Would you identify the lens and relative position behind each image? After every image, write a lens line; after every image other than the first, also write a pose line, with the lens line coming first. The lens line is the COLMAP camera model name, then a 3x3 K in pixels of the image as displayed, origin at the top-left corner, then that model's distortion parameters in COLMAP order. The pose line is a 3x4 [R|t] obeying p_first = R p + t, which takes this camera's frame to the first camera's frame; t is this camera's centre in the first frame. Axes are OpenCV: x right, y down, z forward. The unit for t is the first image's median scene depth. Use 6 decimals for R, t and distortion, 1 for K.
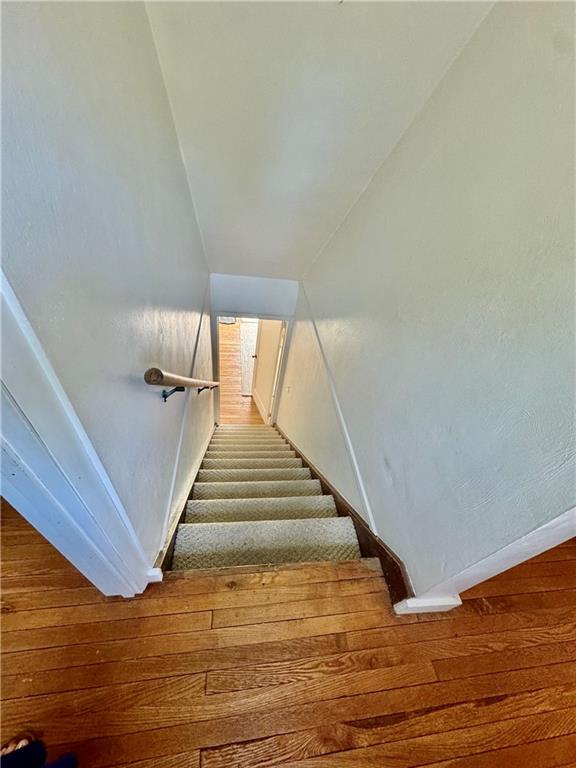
lens RADIAL K [[306.7, 0, 289.5], [0, 306.7, 383.5], [0, 0, 1]] dist [0.003206, 0.000278]
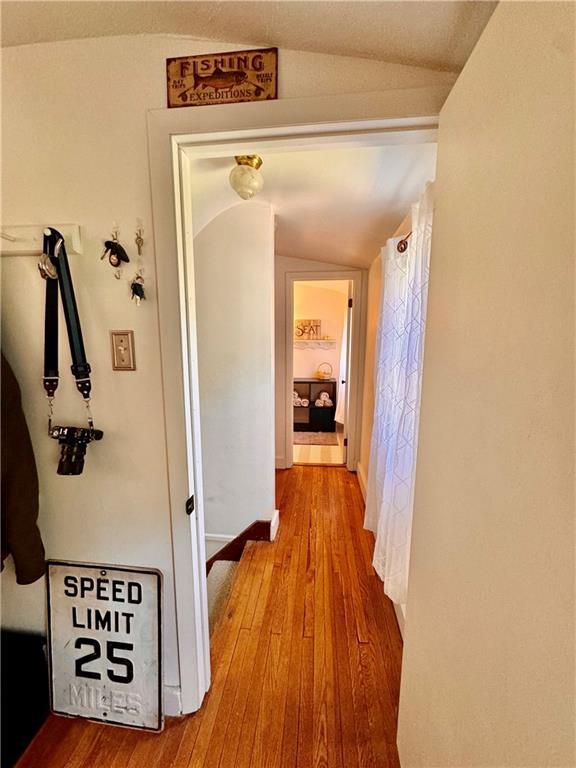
lens RADIAL K [[306.7, 0, 286.4], [0, 306.7, 384.7], [0, 0, 1]] dist [0.003206, 0.000278]
pose [[0.219856, -0.303891, 0.926992, -1.218838], [0.688750, 0.721303, 0.073109, -0.039536], [-0.690860, 0.622392, 0.367887, -0.392984]]
